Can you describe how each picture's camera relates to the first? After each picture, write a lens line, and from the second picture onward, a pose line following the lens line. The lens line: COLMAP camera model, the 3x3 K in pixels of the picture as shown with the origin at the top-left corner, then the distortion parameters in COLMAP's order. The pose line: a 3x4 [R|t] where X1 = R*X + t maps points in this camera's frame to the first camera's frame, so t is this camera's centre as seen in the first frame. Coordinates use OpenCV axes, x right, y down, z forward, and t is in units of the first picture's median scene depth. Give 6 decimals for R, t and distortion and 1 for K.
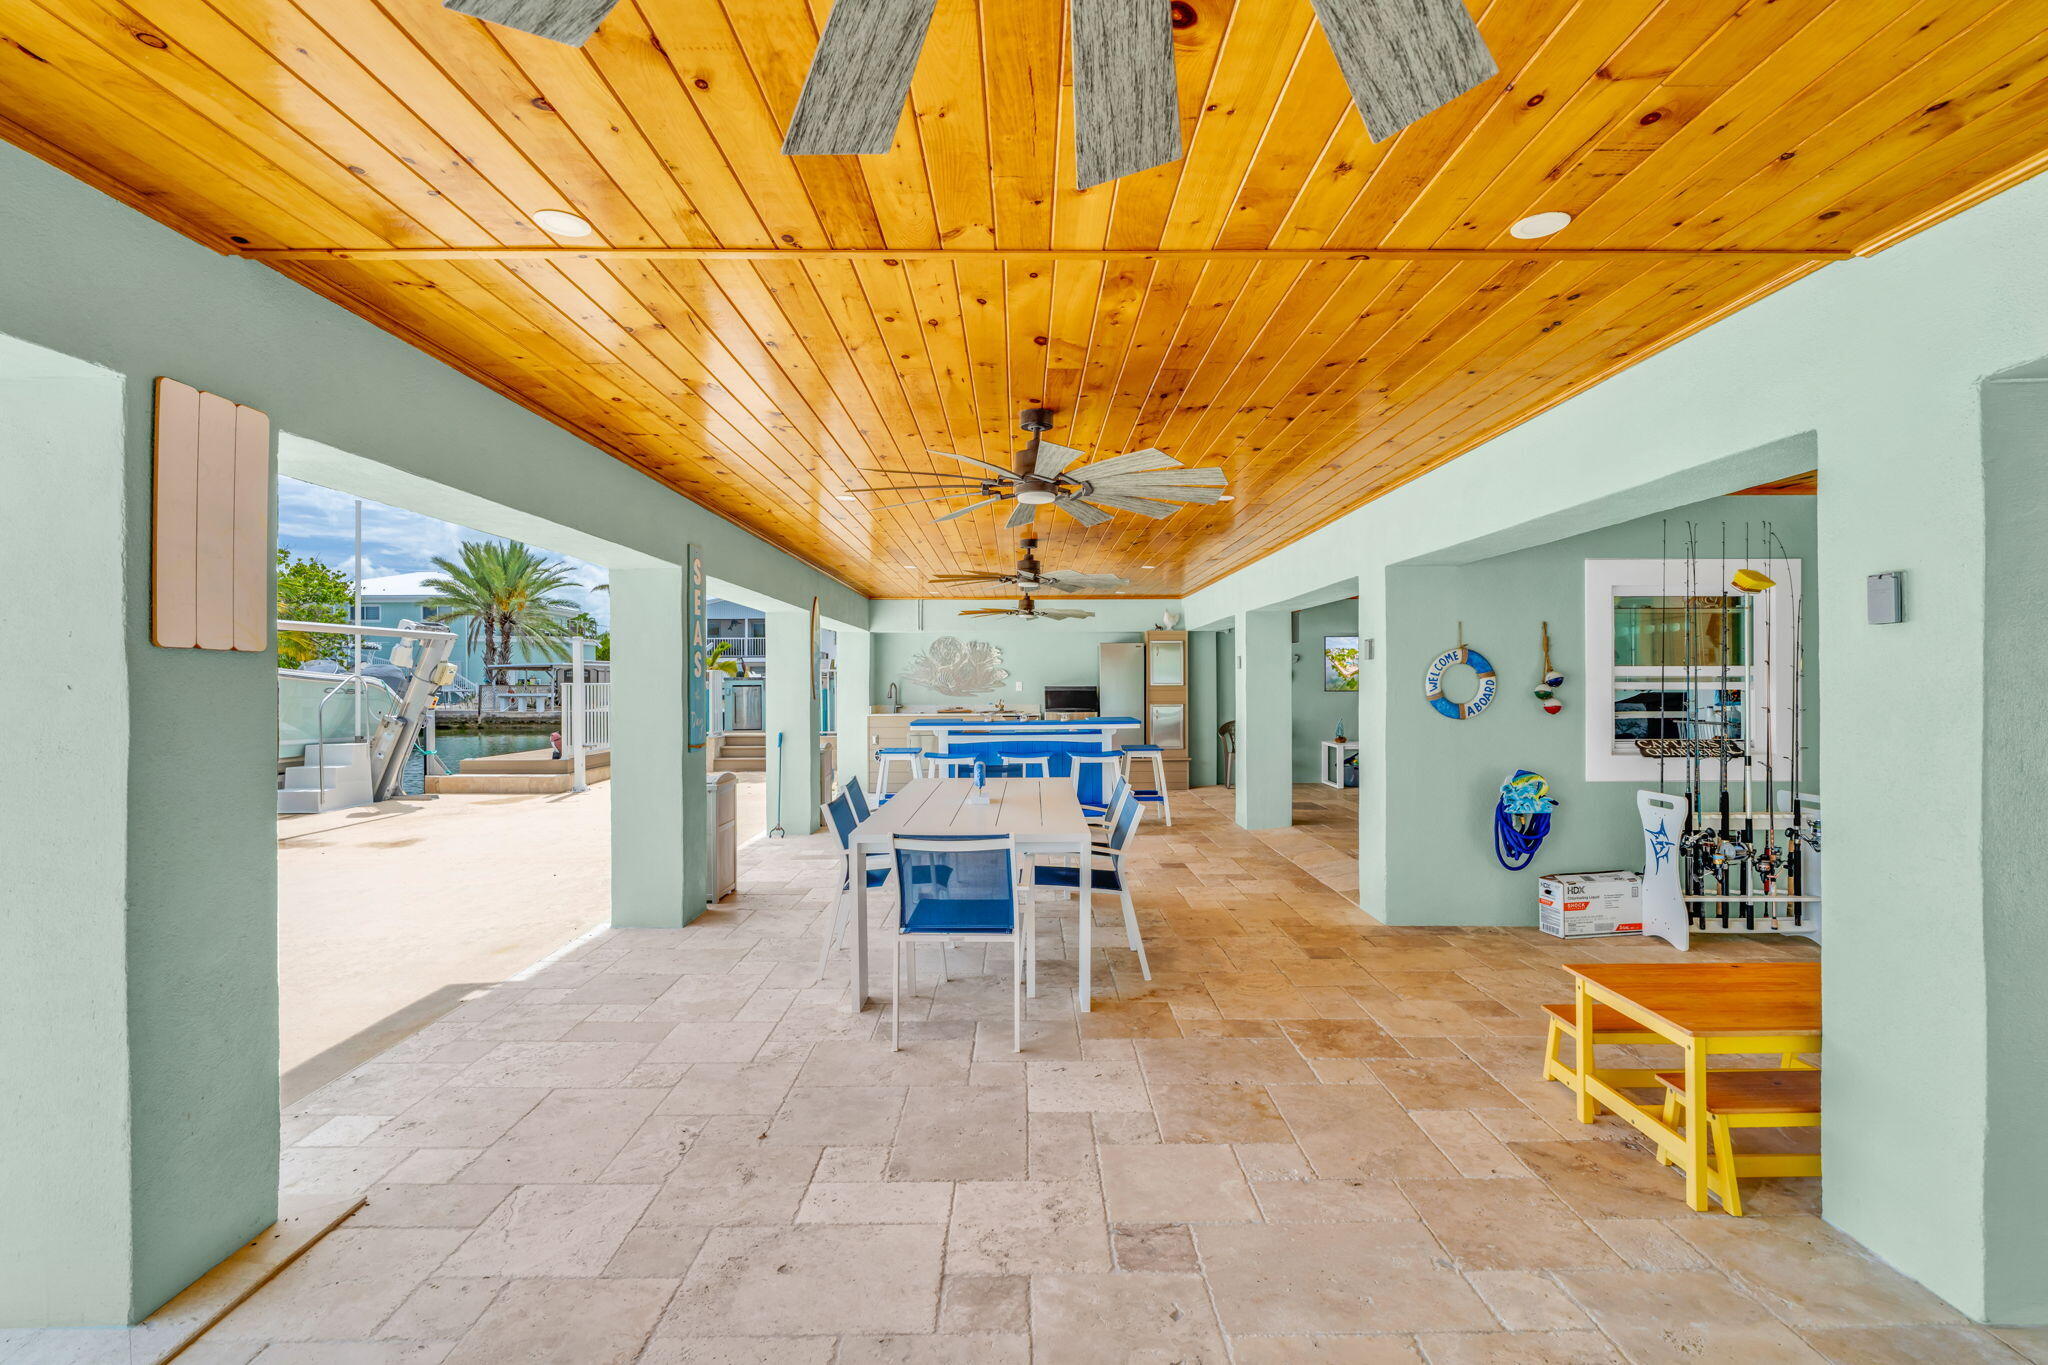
lens RADIAL K [[932.0, 0, 1022.8], [0, 932.0, 678.1], [0, 0, 1]] dist [-0.000601, 0.000856]
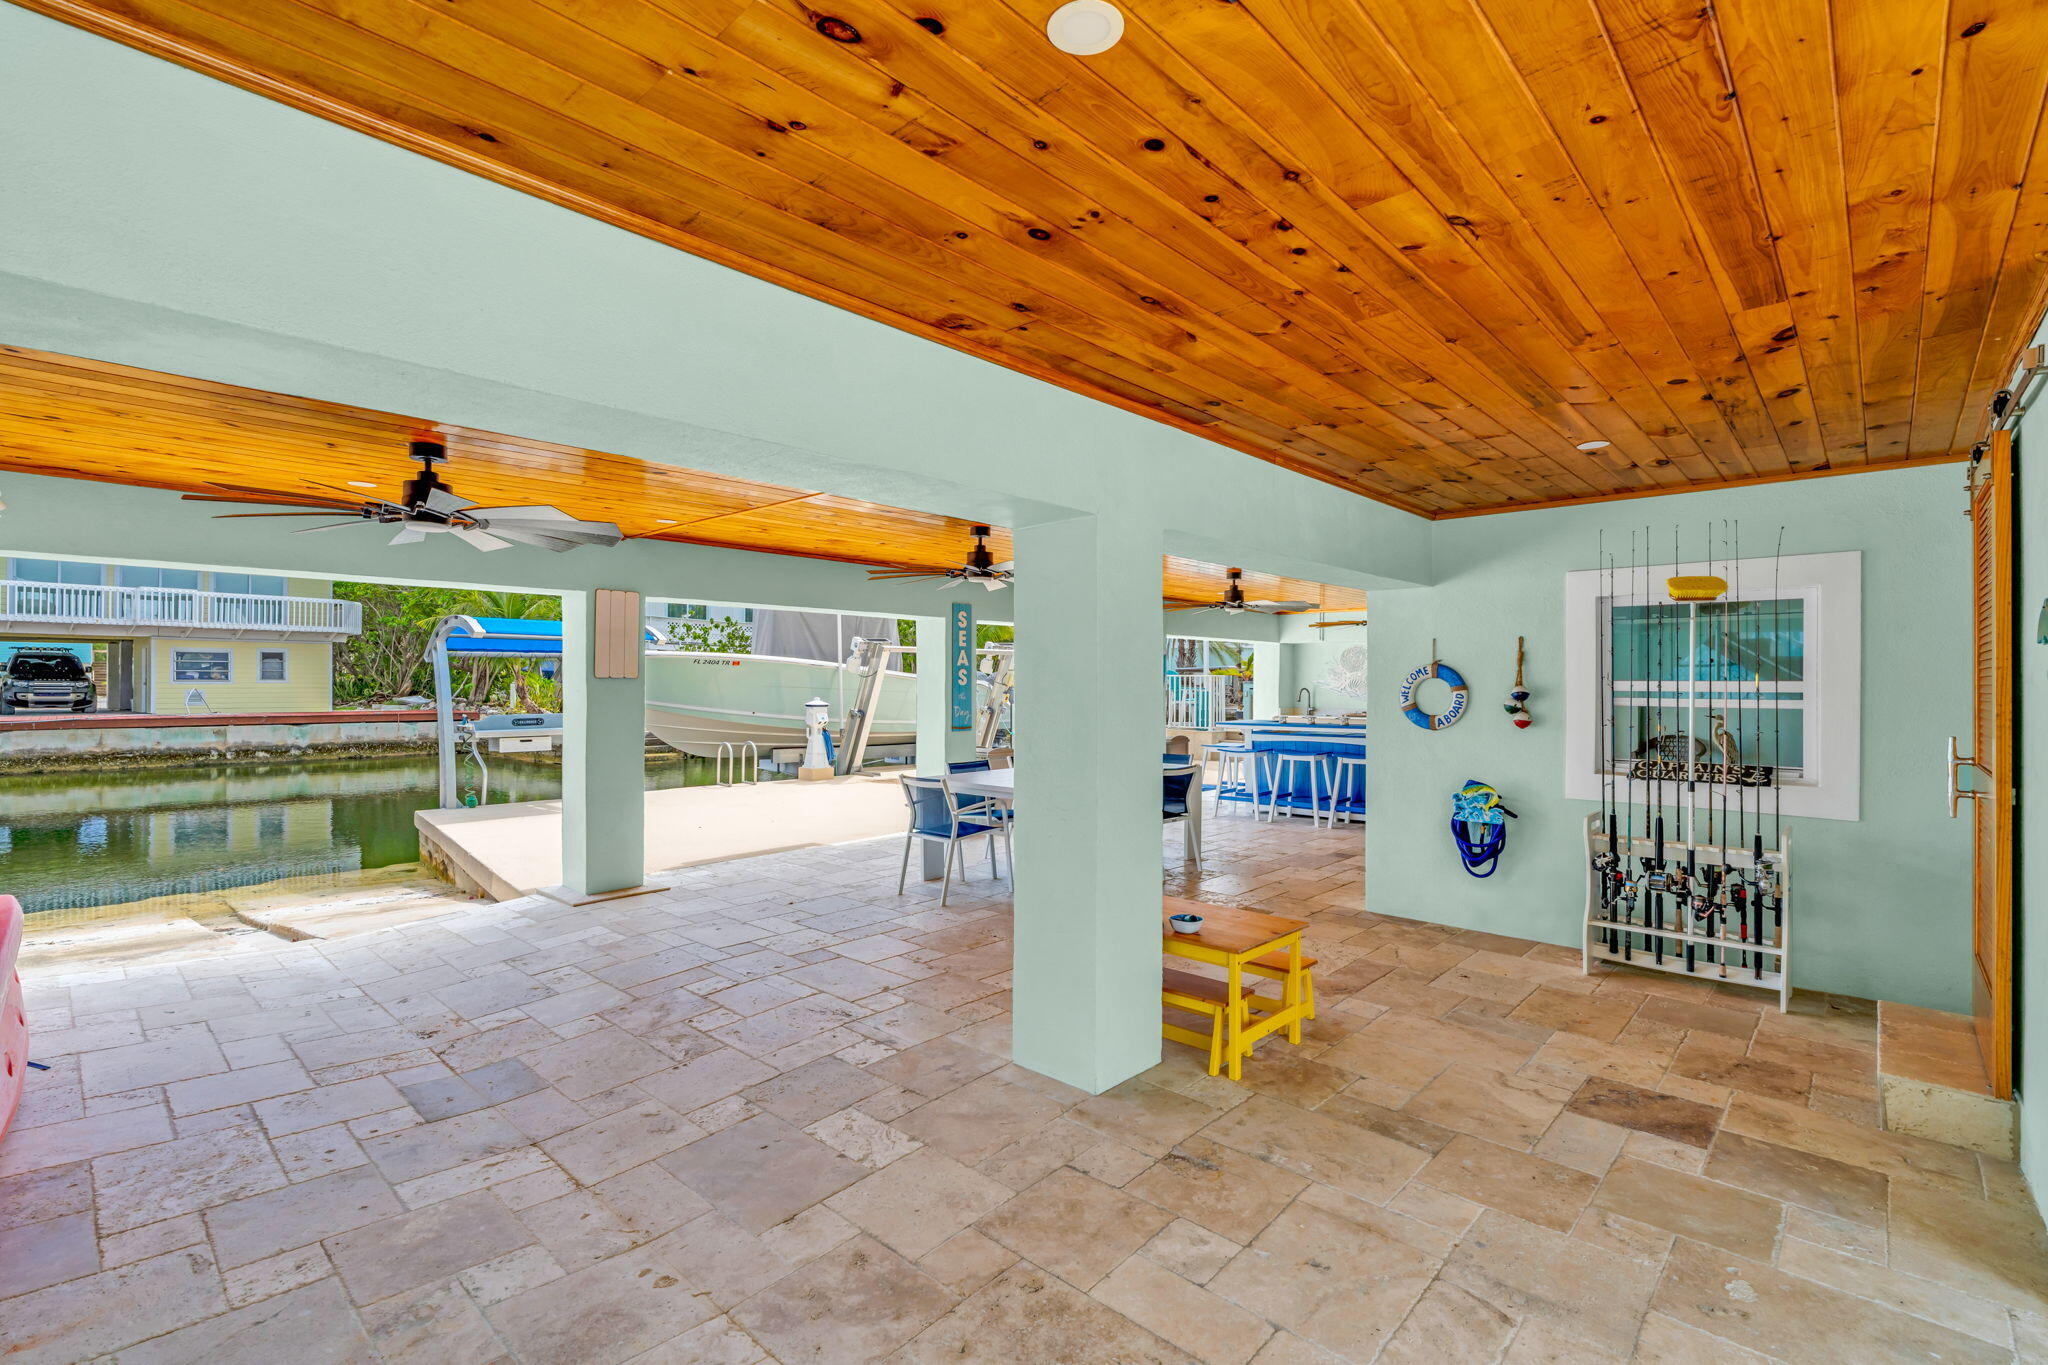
lens RADIAL K [[932.0, 0, 1029.9], [0, 932.0, 682.3], [0, 0, 1]] dist [-0.000601, 0.000856]
pose [[0.729064, 0.007416, -0.684405, 0.888041], [-0.005231, 0.999972, 0.005263, -0.013765], [0.684426, -0.000257, 0.729083, -0.100615]]
